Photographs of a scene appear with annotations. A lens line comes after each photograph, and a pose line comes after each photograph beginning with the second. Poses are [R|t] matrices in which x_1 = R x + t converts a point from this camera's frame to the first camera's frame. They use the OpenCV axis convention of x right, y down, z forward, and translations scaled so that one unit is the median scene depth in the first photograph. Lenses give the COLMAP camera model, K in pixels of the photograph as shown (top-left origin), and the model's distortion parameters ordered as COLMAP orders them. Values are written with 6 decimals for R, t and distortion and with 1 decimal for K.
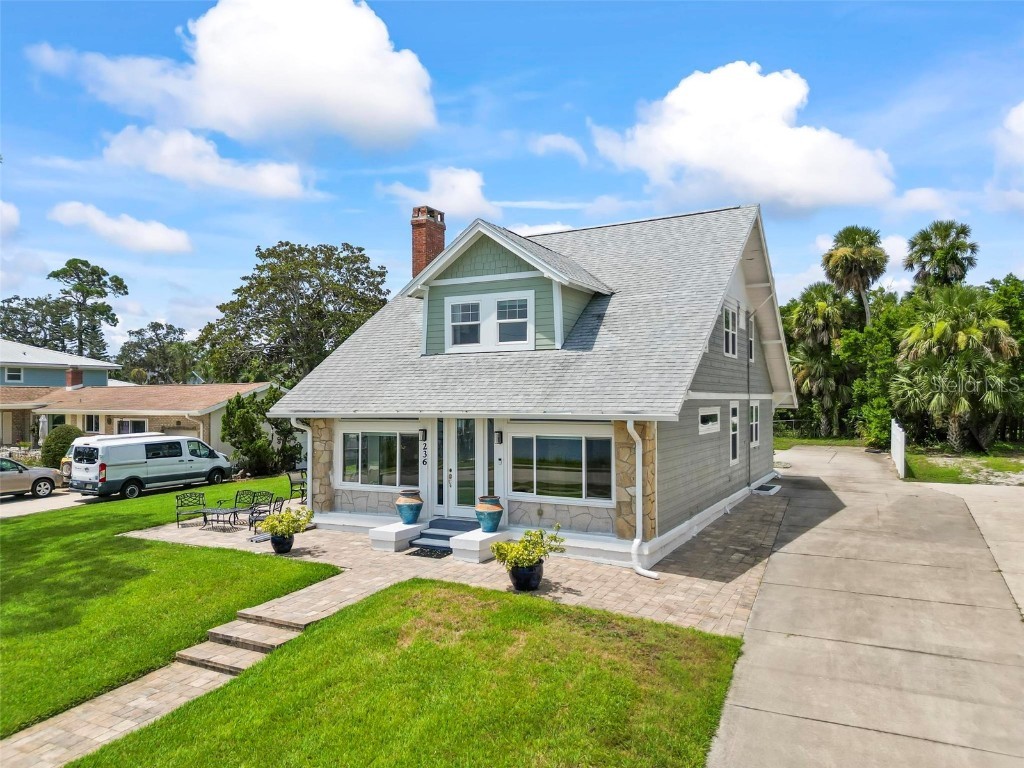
lens RADIAL K [[718.5, 0, 512.4], [0, 718.5, 384.1], [0, 0, 1]] dist [0.050428, -0.044145]
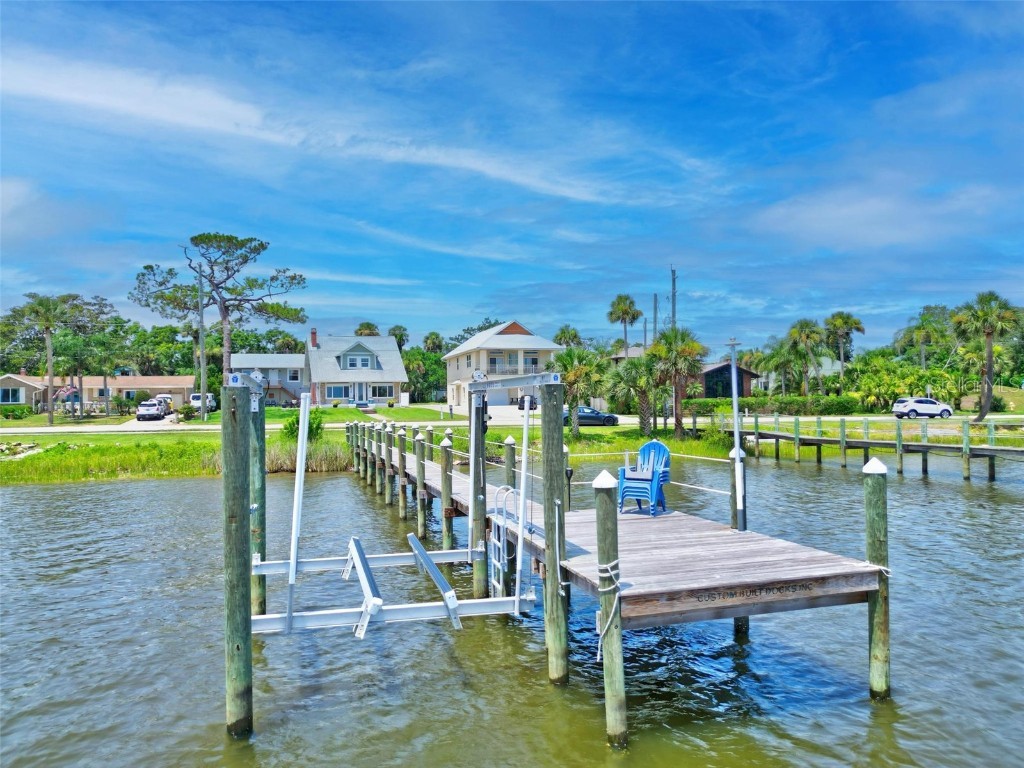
lens RADIAL K [[718.5, 0, 511.9], [0, 718.5, 386.7], [0, 0, 1]] dist [0.050428, -0.044145]
pose [[0.661857, 0.008551, 0.749581, -2.893293], [-0.001959, 0.999951, -0.009677, 0.114164], [-0.749628, 0.004936, 0.661841, -2.843284]]
